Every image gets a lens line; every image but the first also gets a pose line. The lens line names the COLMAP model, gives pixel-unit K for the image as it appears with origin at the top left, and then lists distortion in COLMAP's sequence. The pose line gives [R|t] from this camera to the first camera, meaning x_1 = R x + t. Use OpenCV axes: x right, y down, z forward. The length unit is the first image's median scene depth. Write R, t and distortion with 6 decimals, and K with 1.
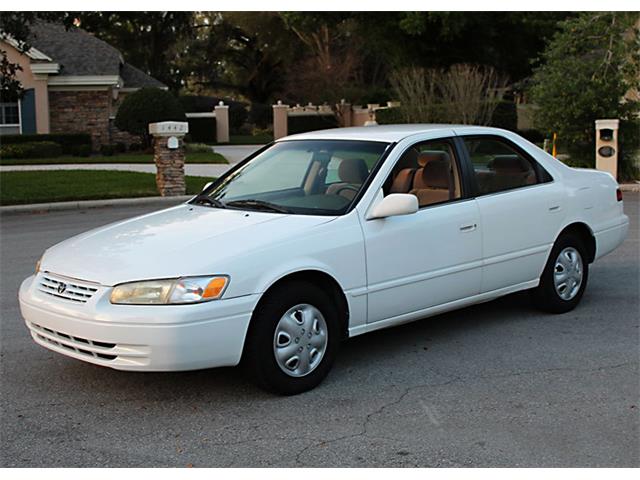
lens RADIAL K [[933.7, 0, 320.0], [0, 933.7, 240.0], [0, 0, 1]] dist [-0.051438, 0.078102]
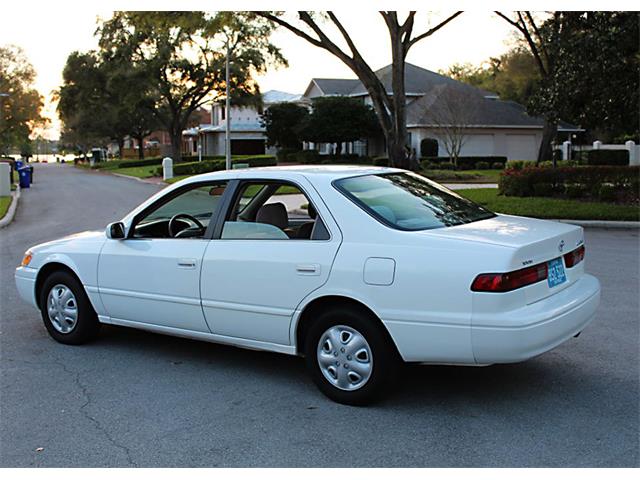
lens RADIAL K [[759.5, 0, 320.0], [0, 759.5, 240.0], [0, 0, 1]] dist [-0.093445, 0.061550]
pose [[0.200447, 0.136004, -0.970219, 1.125388], [-0.120609, 0.986210, 0.113328, -0.173134], [0.972252, 0.094301, 0.214086, 1.053969]]
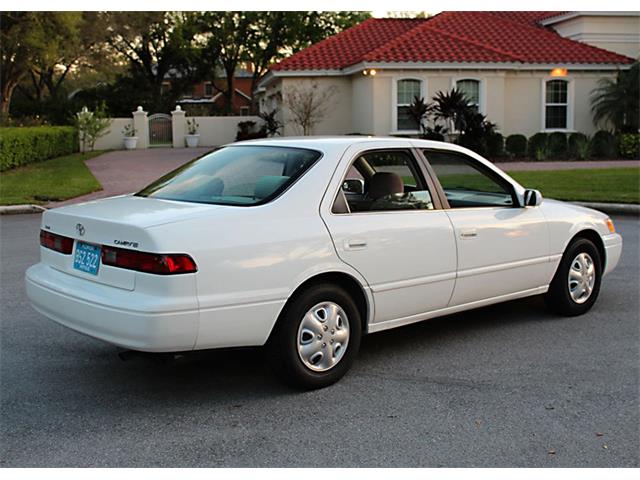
lens RADIAL K [[813.2, 0, 320.0], [0, 813.2, 240.0], [0, 0, 1]] dist [-0.086202, 0.049070]
pose [[-0.998388, 0.028975, 0.048807, 0.083859], [0.040891, 0.963529, 0.264461, -0.300214], [-0.039364, 0.266031, -0.963161, 2.277505]]
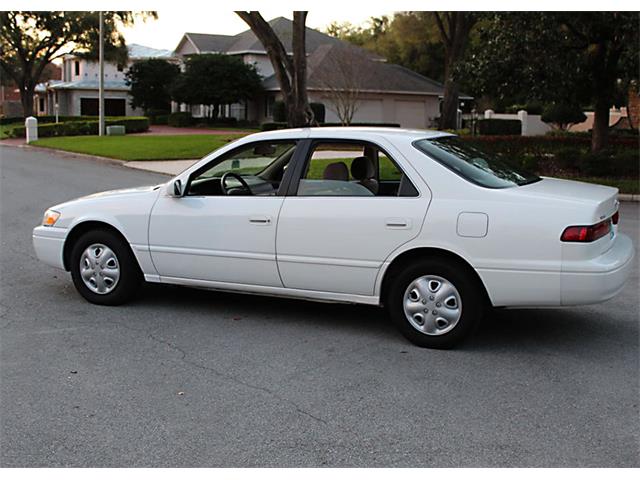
lens RADIAL K [[833.3, 0, 320.0], [0, 833.3, 240.0], [0, 0, 1]] dist [-0.078484, 0.061273]
pose [[0.366844, 0.167041, -0.915163, 1.186404], [-0.144184, 0.982069, 0.121457, -0.132018], [0.919041, 0.087395, 0.384351, 0.759255]]
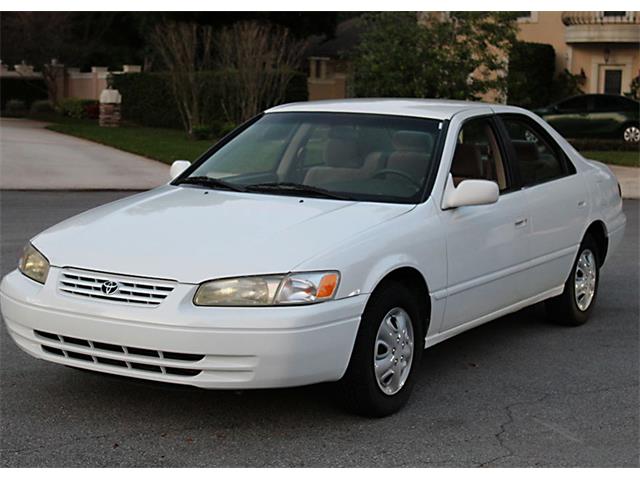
lens RADIAL K [[1240.7, 0, 320.0], [0, 1240.7, 240.0], [0, 0, 1]] dist [-0.017554, 0.293367]
pose [[0.960700, 0.015495, 0.277157, -0.367592], [-0.012817, 0.999852, -0.011472, 0.020019], [-0.277293, 0.007469, 0.960756, -0.049600]]
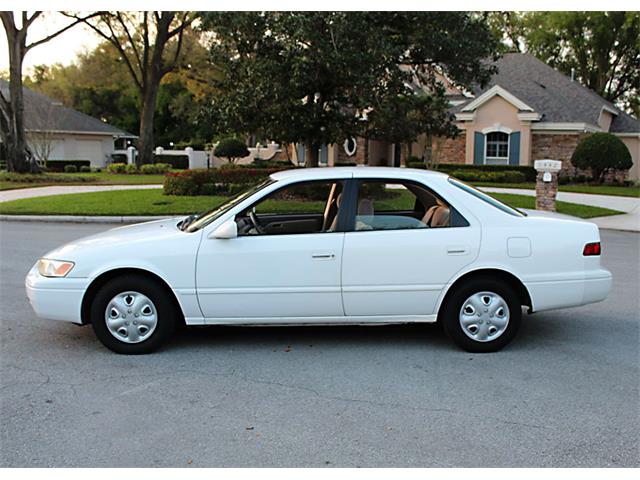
lens RADIAL K [[698.2, 0, 320.0], [0, 698.2, 240.0], [0, 0, 1]] dist [-0.101815, 0.031796]
pose [[0.754141, 0.111495, -0.647178, 0.789826], [-0.114326, 0.992724, 0.037804, -0.073111], [0.646684, 0.045479, 0.761401, 0.362630]]
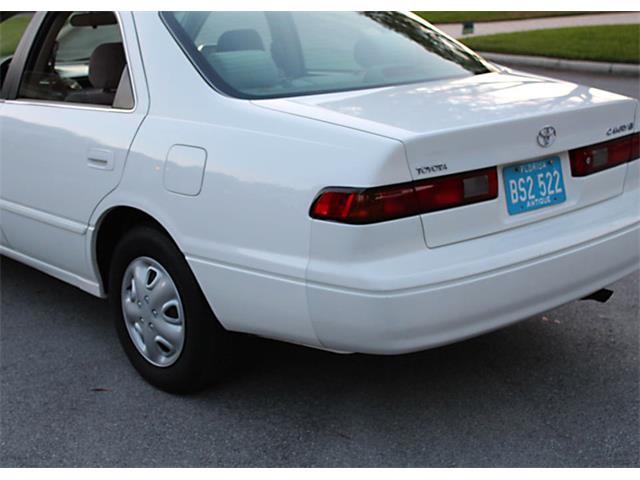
lens RADIAL K [[1031.4, 0, 320.0], [0, 1031.4, 240.0], [0, 0, 1]] dist [-0.031618, 0.099598]
pose [[-0.015651, 0.283631, -0.958806, 0.965799], [-0.123922, 0.950980, 0.283339, -0.201277], [0.992169, 0.123251, 0.020264, 1.359452]]
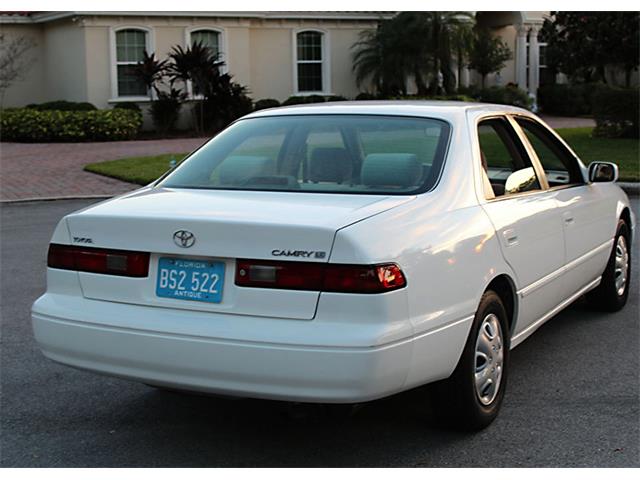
lens RADIAL K [[1031.4, 0, 320.0], [0, 1031.4, 240.0], [0, 0, 1]] dist [-0.031618, 0.099598]
pose [[-0.949011, 0.087349, -0.302898, 0.492988], [0.000387, 0.961168, 0.275964, -0.300444], [0.315241, 0.261776, -0.912193, 2.178161]]
